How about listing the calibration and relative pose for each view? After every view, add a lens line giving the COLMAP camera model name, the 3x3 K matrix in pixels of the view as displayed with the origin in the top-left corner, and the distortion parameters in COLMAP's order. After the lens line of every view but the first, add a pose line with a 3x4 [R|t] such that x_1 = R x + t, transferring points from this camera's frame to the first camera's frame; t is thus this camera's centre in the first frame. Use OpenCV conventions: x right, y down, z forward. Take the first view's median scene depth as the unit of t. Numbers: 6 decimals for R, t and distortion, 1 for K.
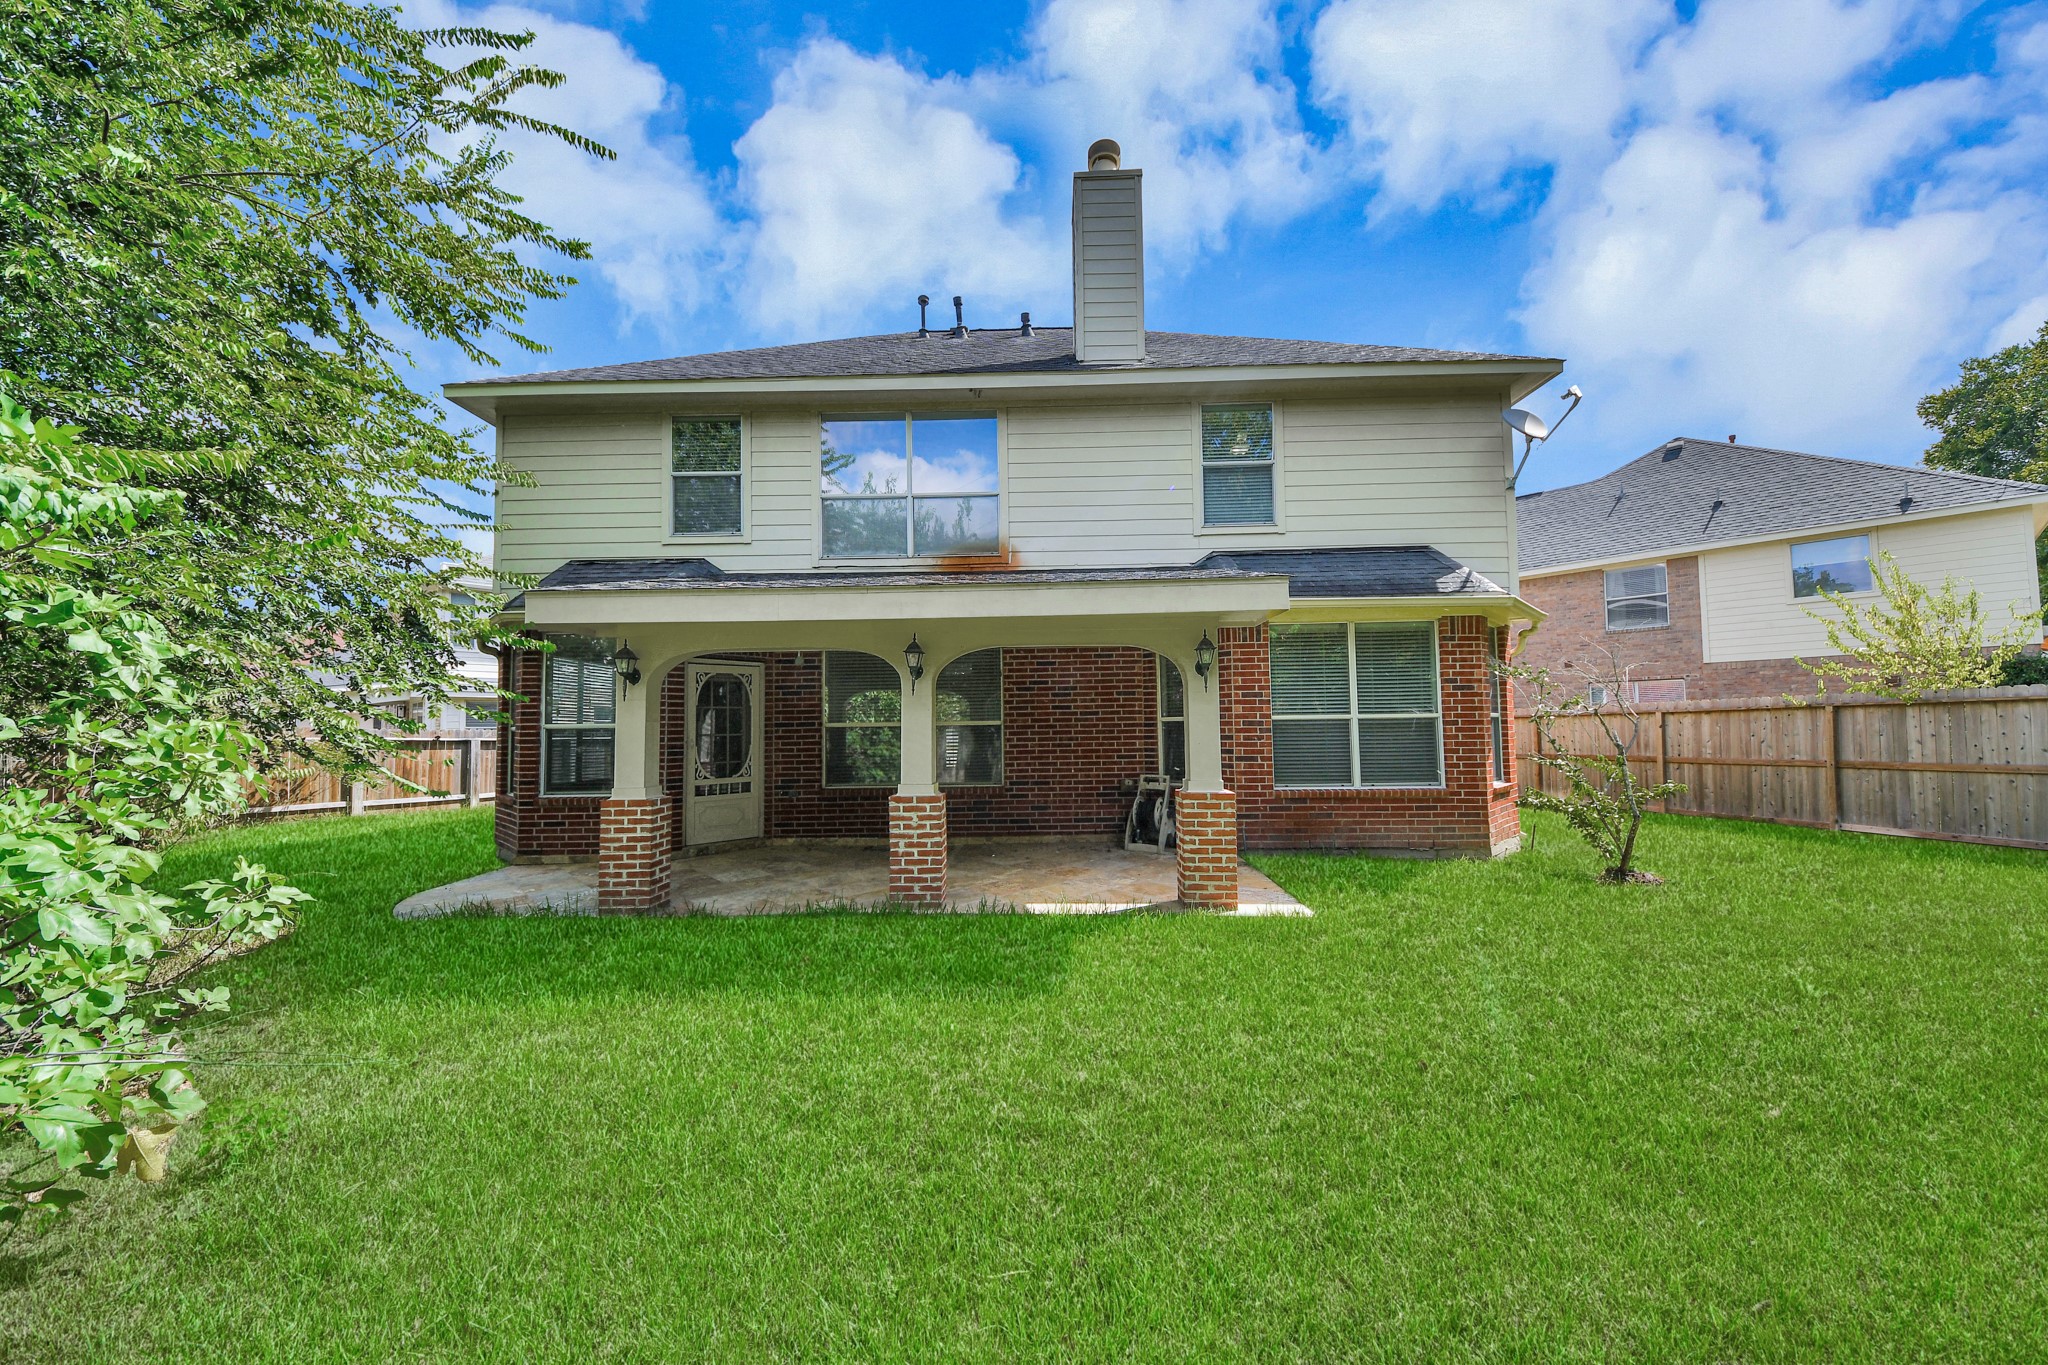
lens RADIAL K [[728.9, 0, 1016.3], [0, 728.9, 696.0], [0, 0, 1]] dist [0.018412, -0.013509]
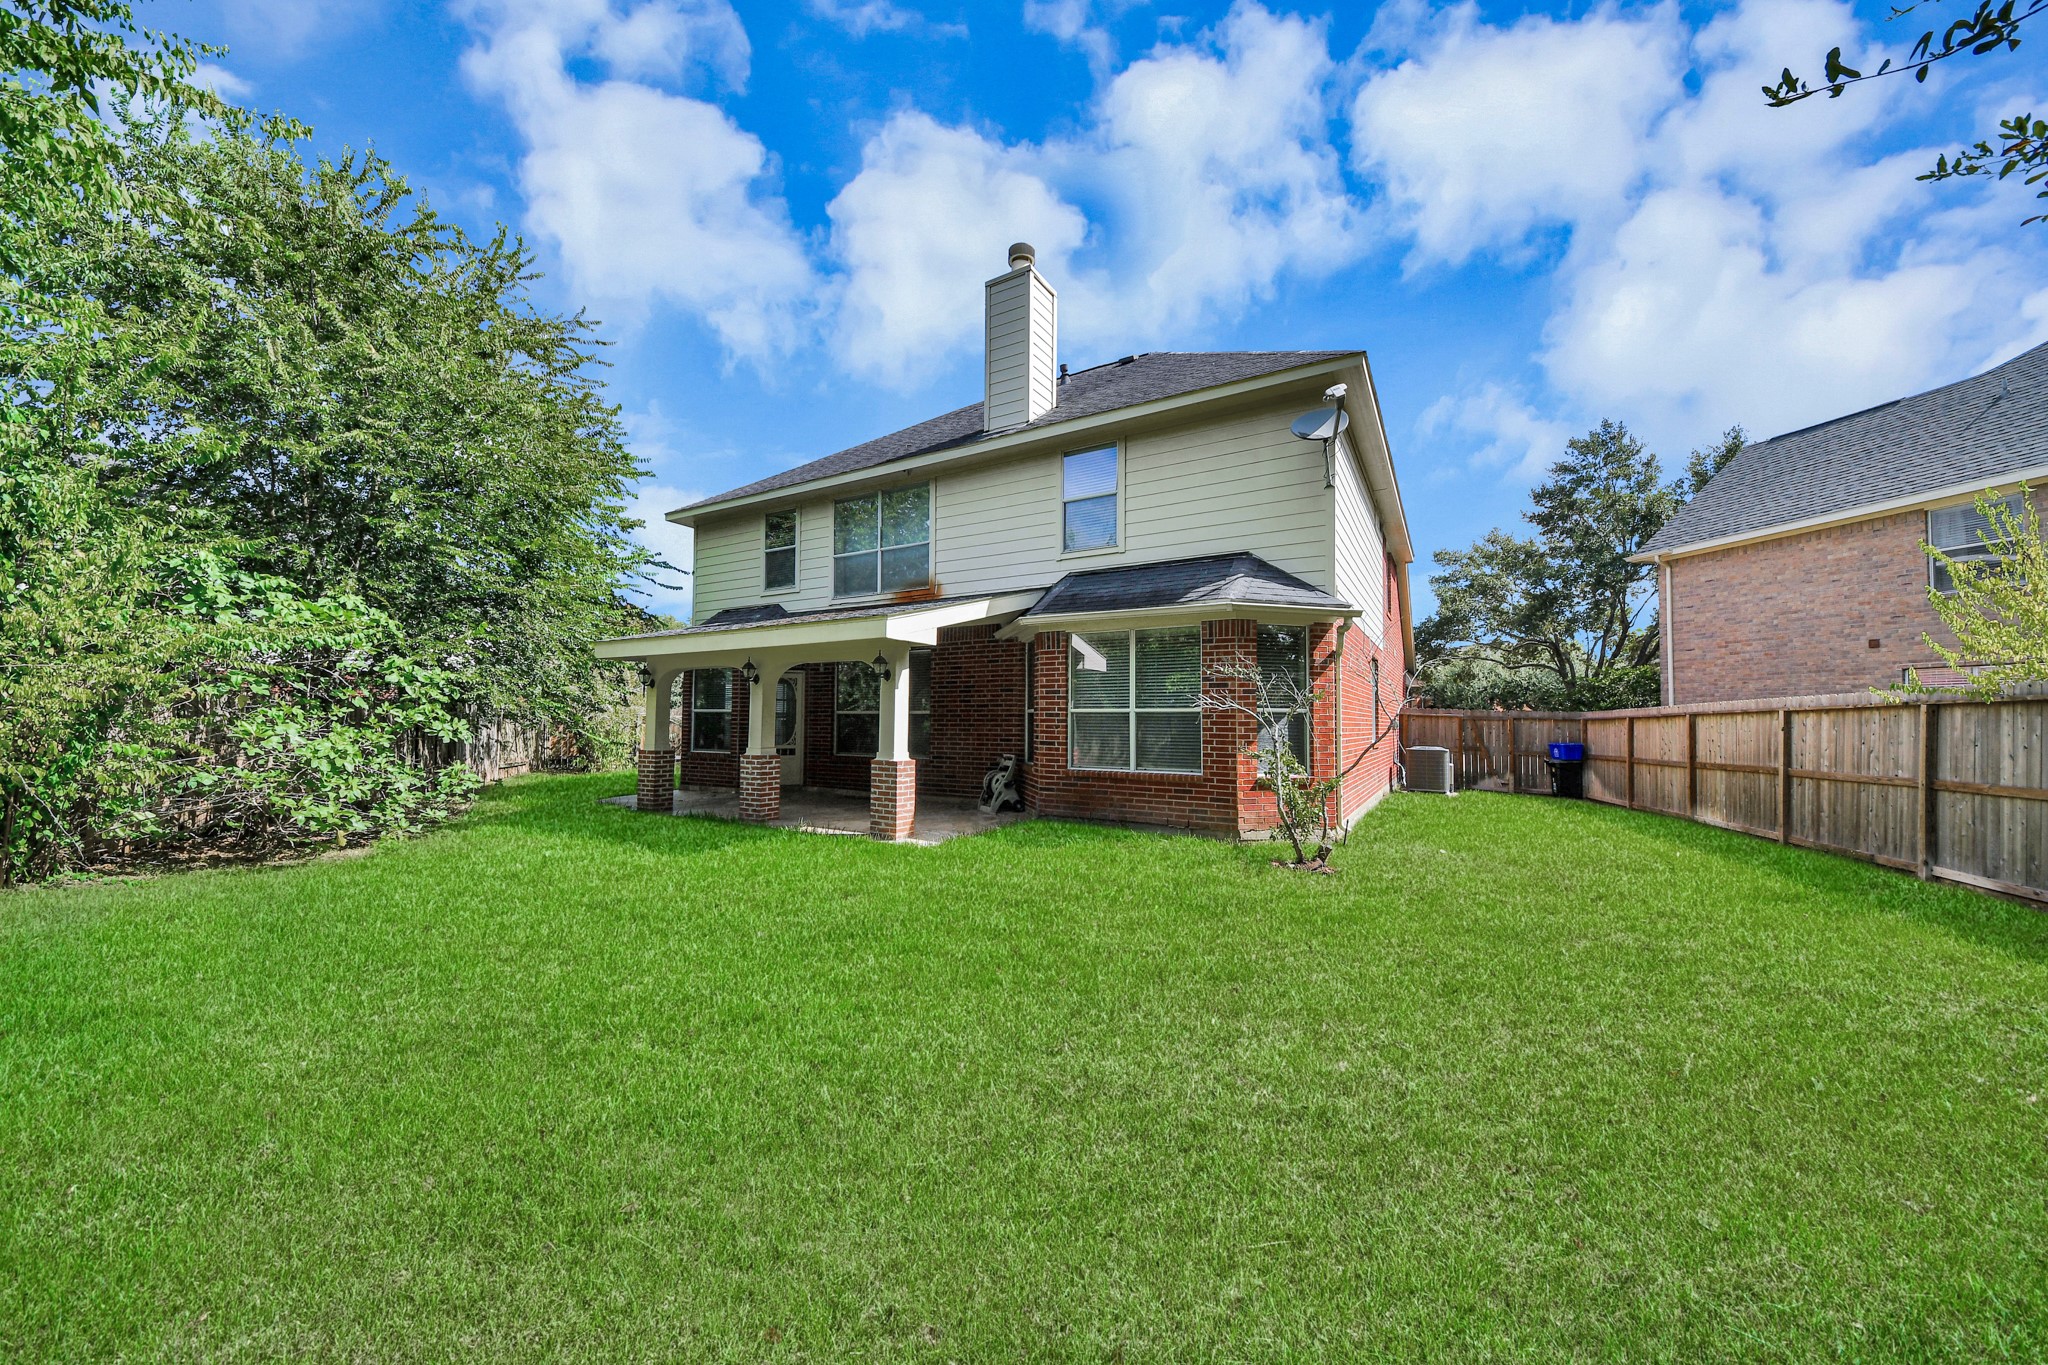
lens RADIAL K [[728.9, 0, 1016.3], [0, 728.9, 696.0], [0, 0, 1]] dist [0.018412, -0.013509]
pose [[0.864819, 0.002167, -0.502079, 0.783533], [0.005067, 0.999902, 0.013043, -0.009984], [0.502058, -0.013824, 0.864723, -0.090504]]
